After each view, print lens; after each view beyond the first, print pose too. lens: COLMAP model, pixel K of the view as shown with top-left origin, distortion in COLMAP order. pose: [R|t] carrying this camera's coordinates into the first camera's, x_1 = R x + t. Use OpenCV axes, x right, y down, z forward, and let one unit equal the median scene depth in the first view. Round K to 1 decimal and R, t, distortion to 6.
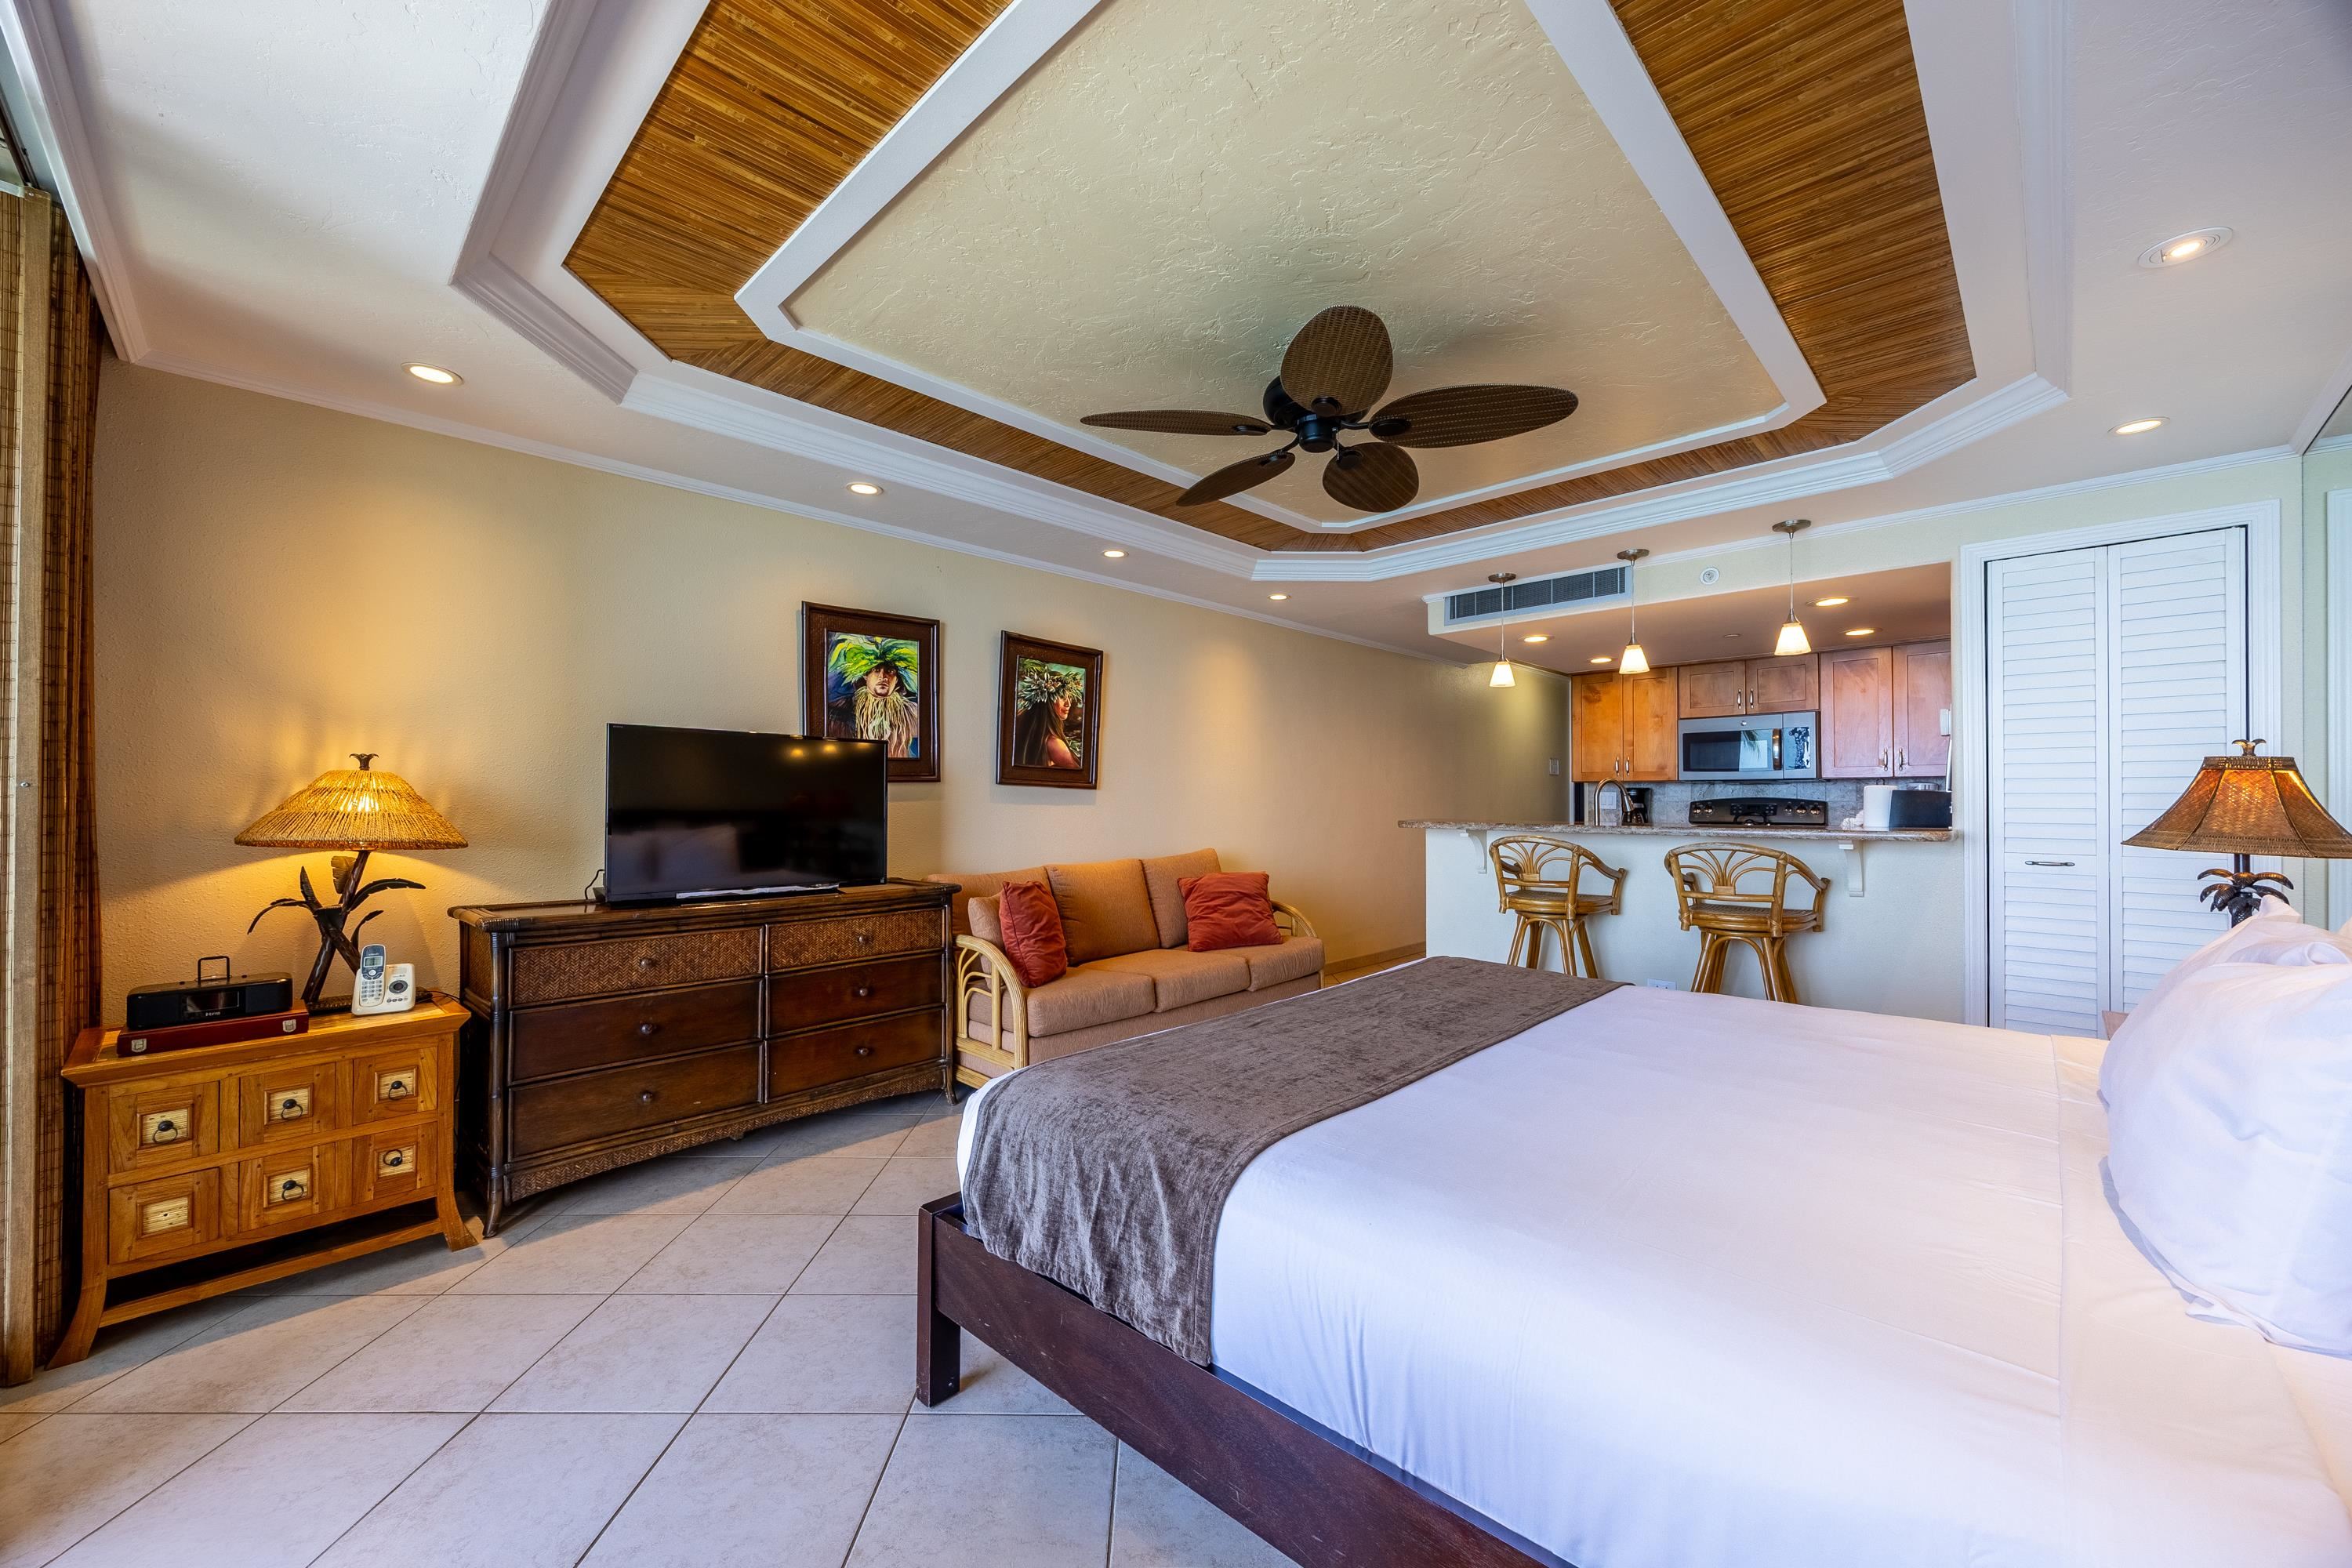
lens RADIAL K [[908.3, 0, 1106.4], [0, 908.3, 786.1], [0, 0, 1]] dist [-0.000249, 0.000745]
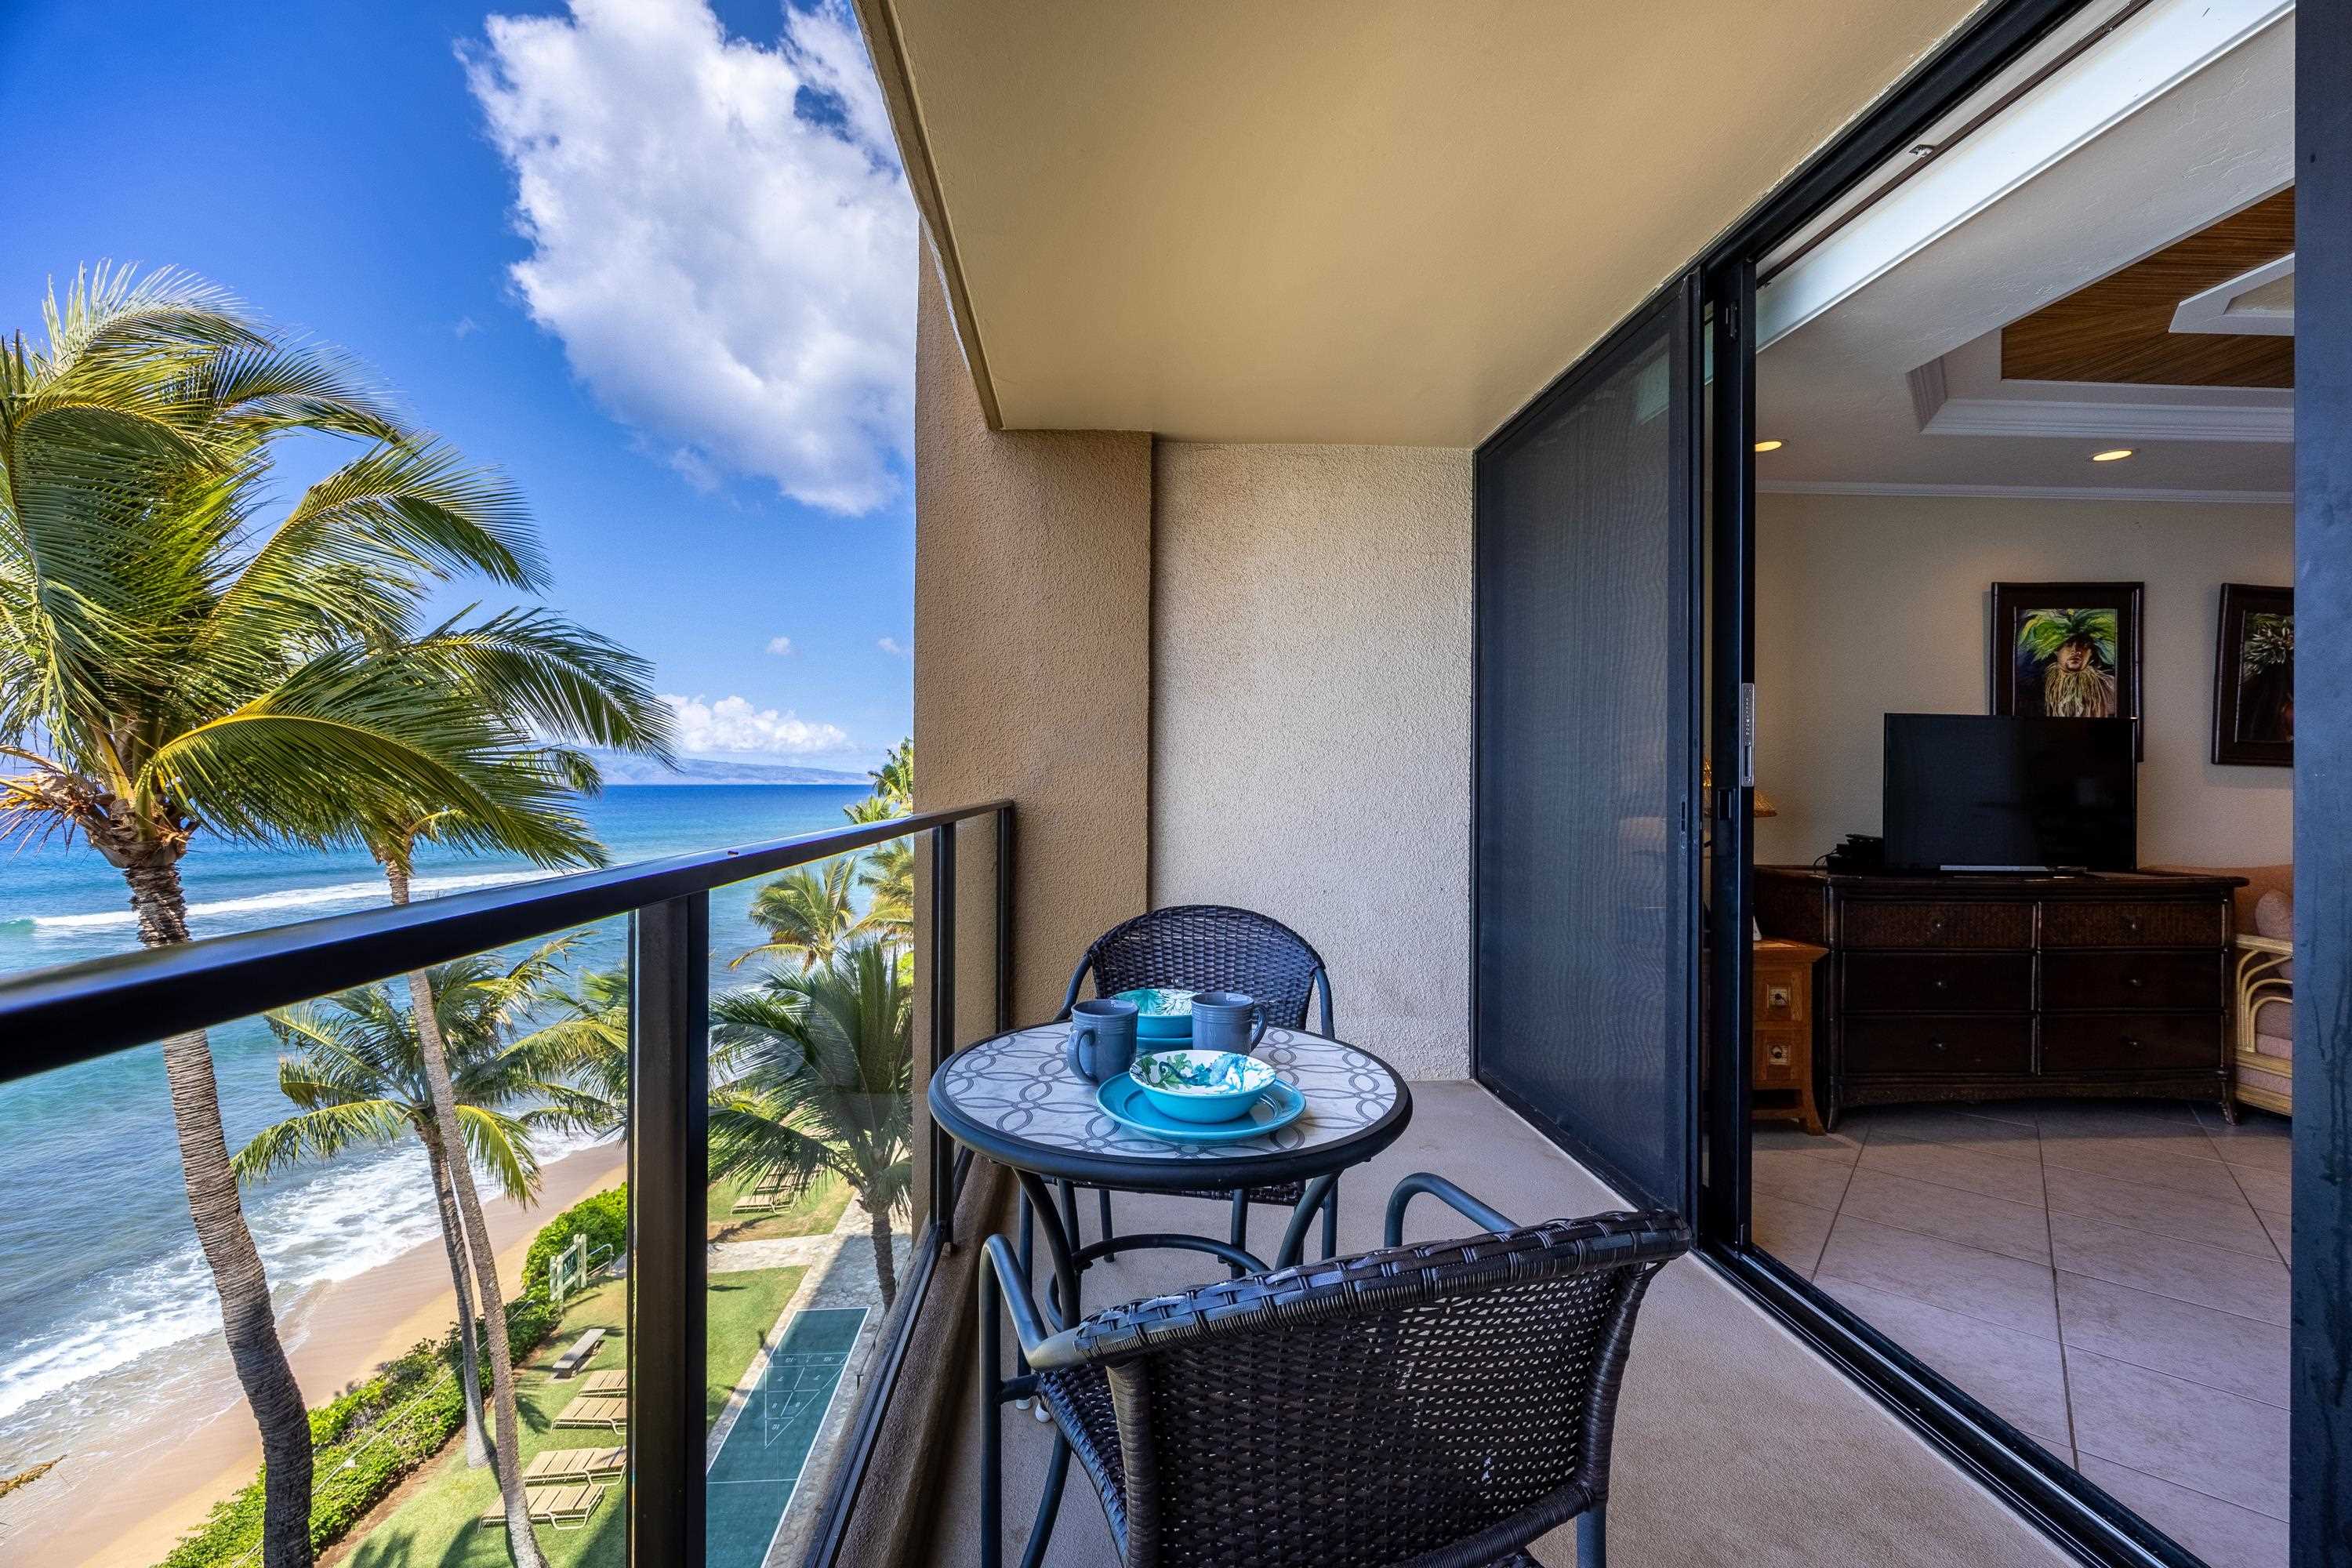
lens RADIAL K [[908.3, 0, 1148.3], [0, 908.3, 767.3], [0, 0, 1]] dist [-0.000249, 0.000745]
pose [[0.757297, -0.001229, -0.653069, -0.389520], [0.001100, 0.999999, -0.000607, -0.000224], [0.653070, -0.000259, 0.757298, -0.366683]]
